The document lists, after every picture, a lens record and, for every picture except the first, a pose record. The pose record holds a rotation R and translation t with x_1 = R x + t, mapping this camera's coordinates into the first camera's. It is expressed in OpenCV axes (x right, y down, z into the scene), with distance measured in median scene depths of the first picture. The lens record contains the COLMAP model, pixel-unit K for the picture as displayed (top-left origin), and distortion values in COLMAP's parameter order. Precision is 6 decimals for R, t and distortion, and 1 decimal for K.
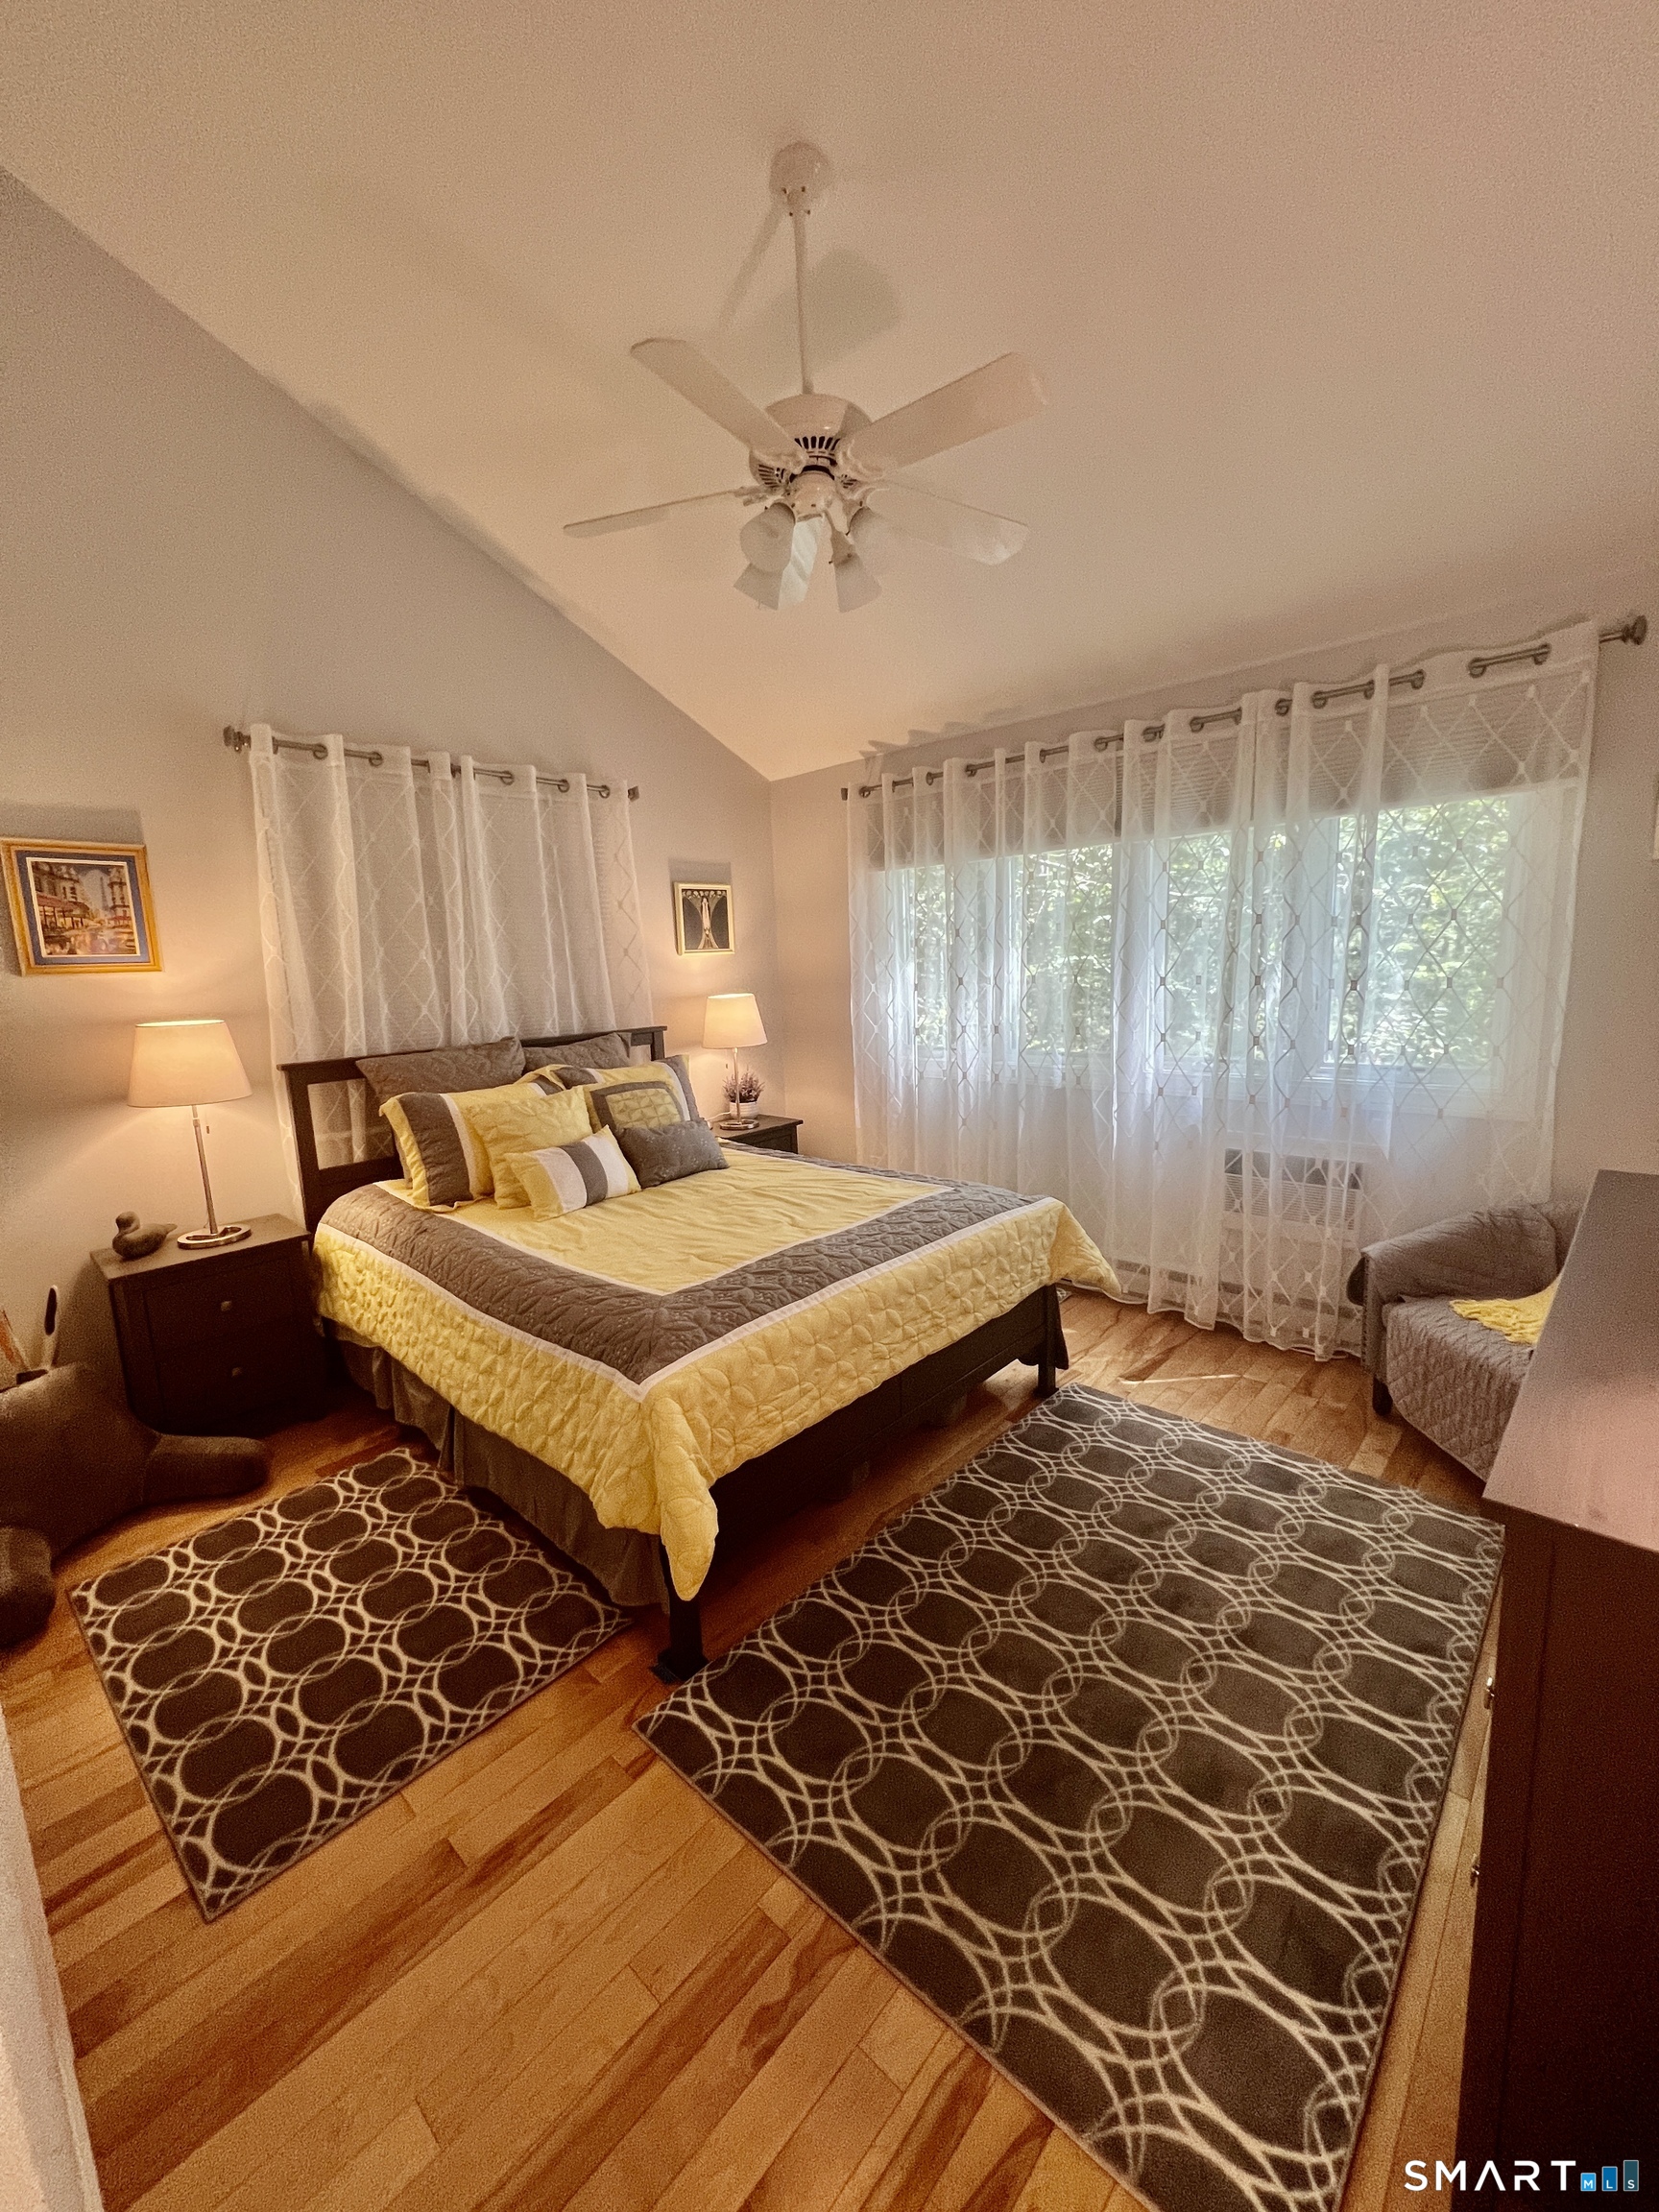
lens RADIAL K [[888.0, 0, 823.7], [0, 888.0, 1103.2], [0, 0, 1]] dist [-0.000377, 0.000015]
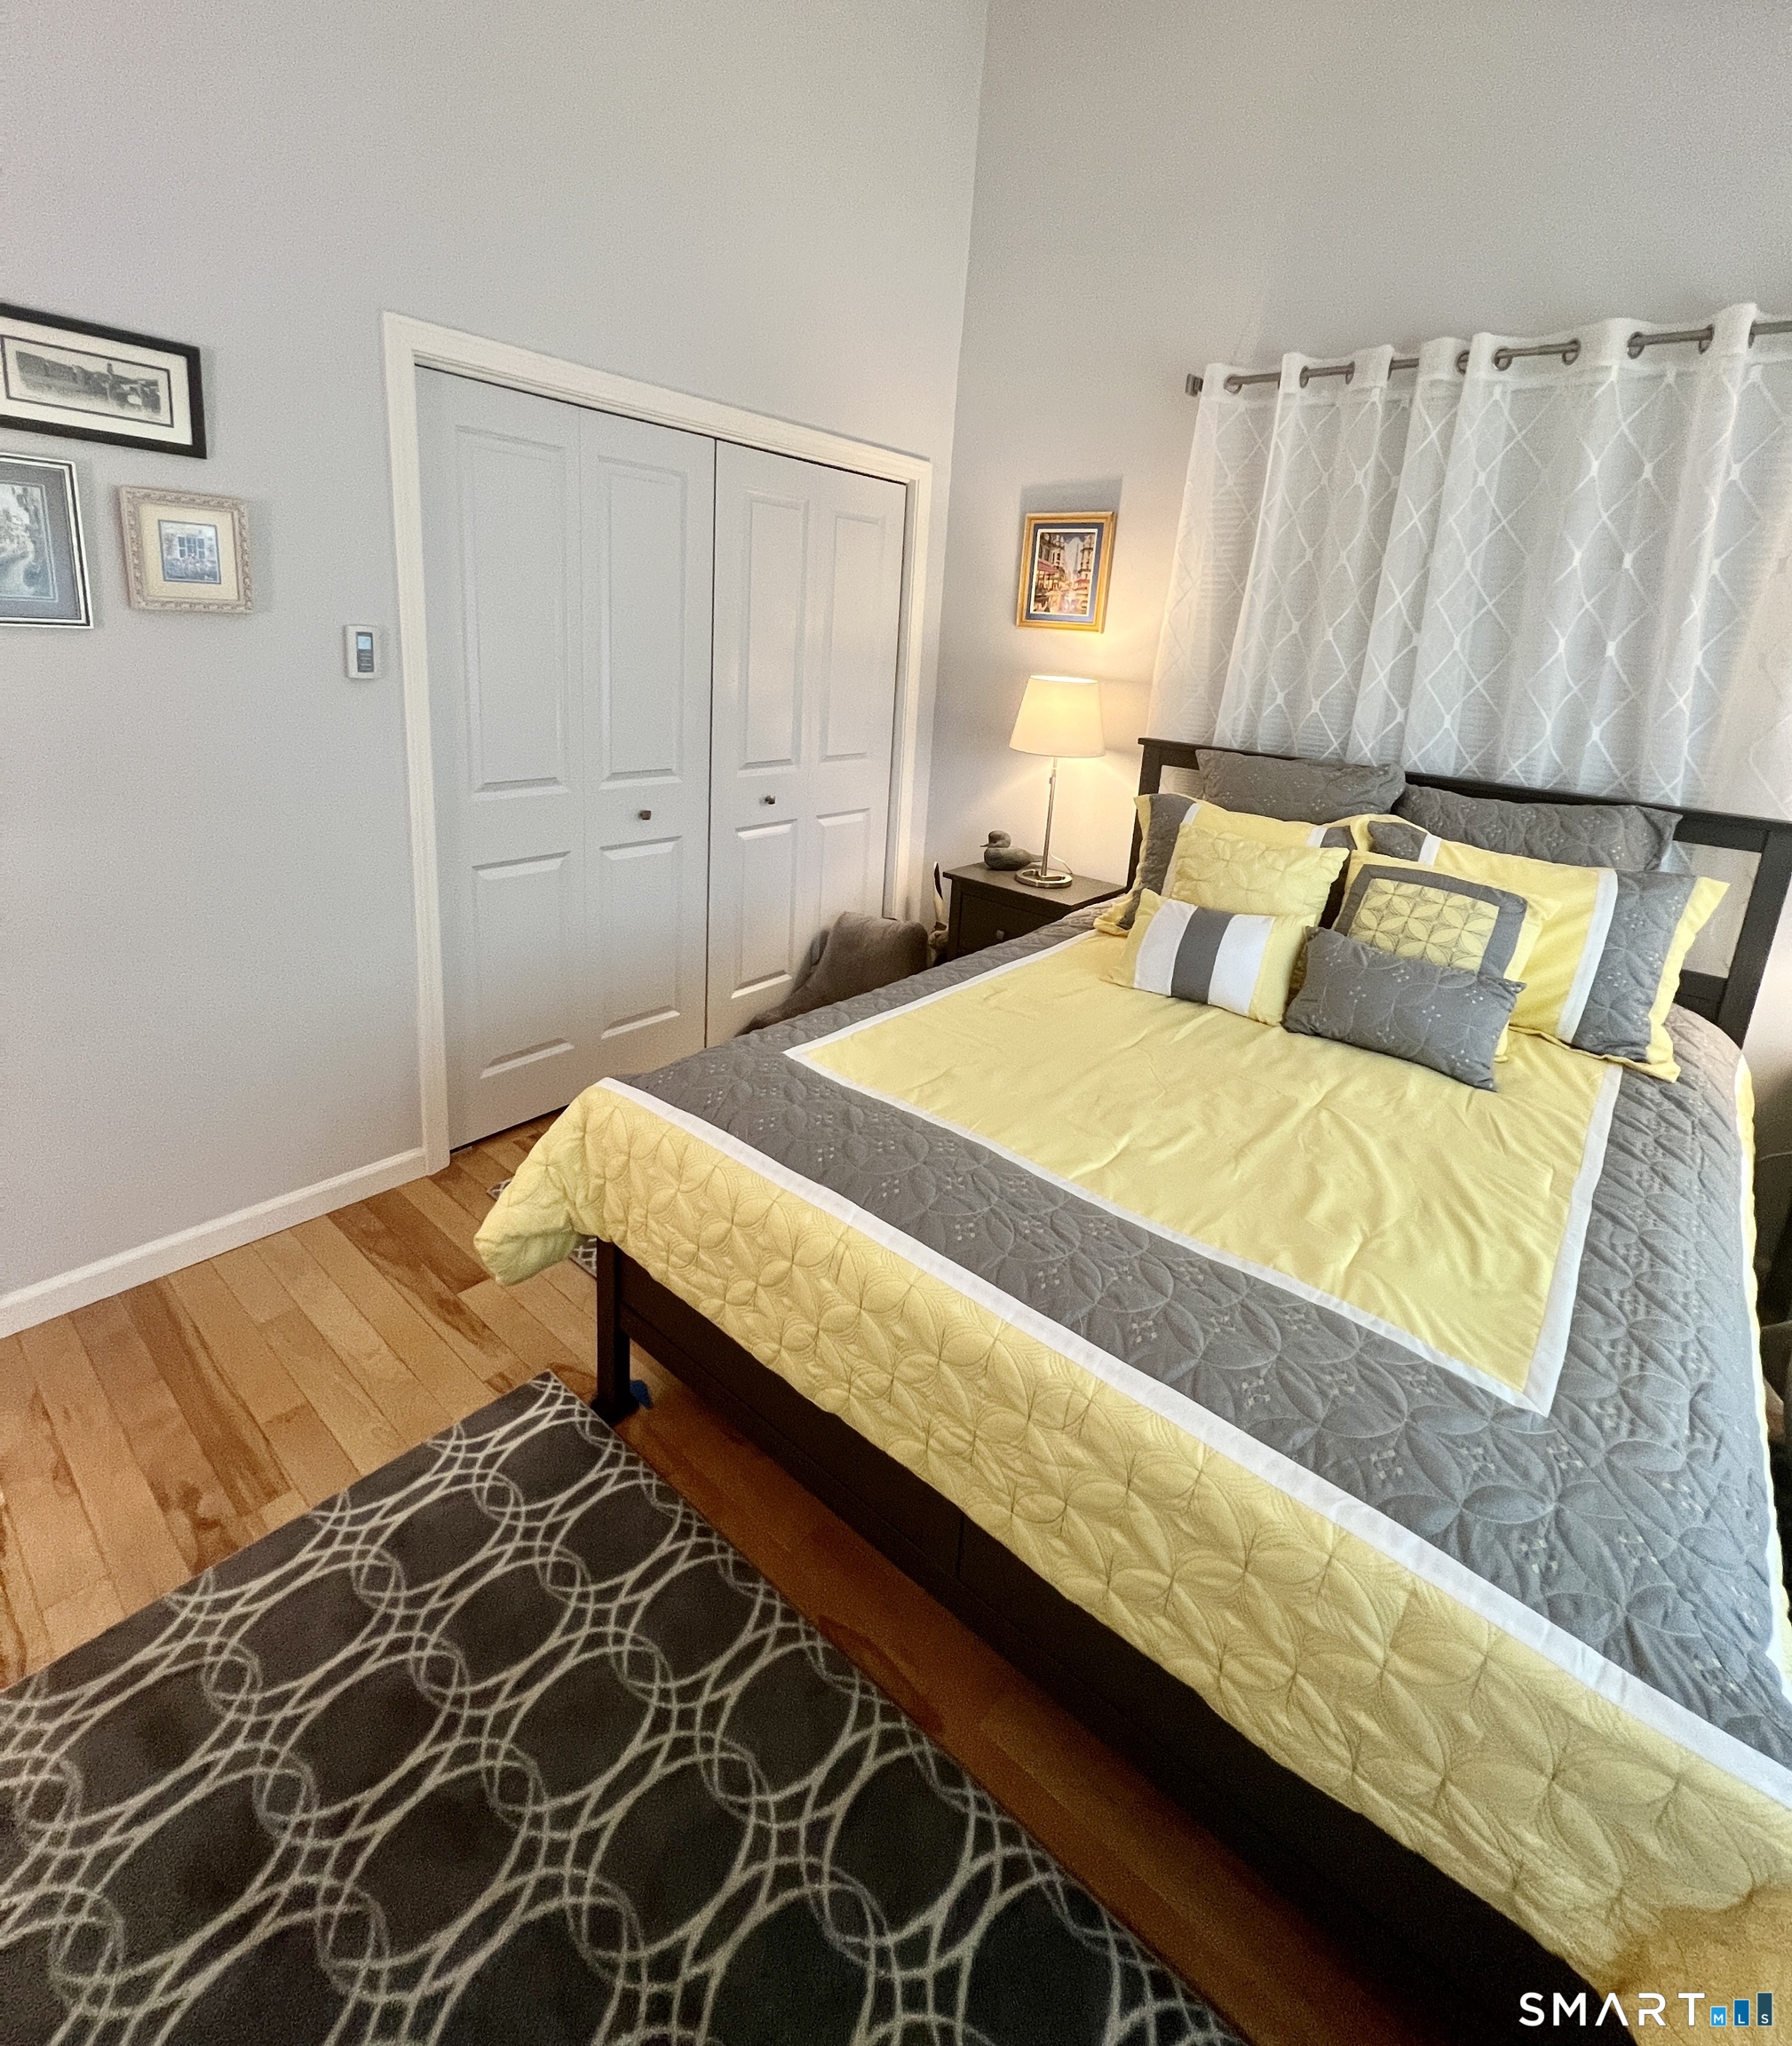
lens RADIAL K [[947.6, 0, 900.2], [0, 947.6, 857.1], [0, 0, 1]] dist [-0.003601, -0.000734]
pose [[0.051048, 0.273395, -0.960546, 0.435257], [-0.227339, 0.939731, 0.255388, -0.137550], [0.972477, 0.205332, 0.110125, 0.734537]]
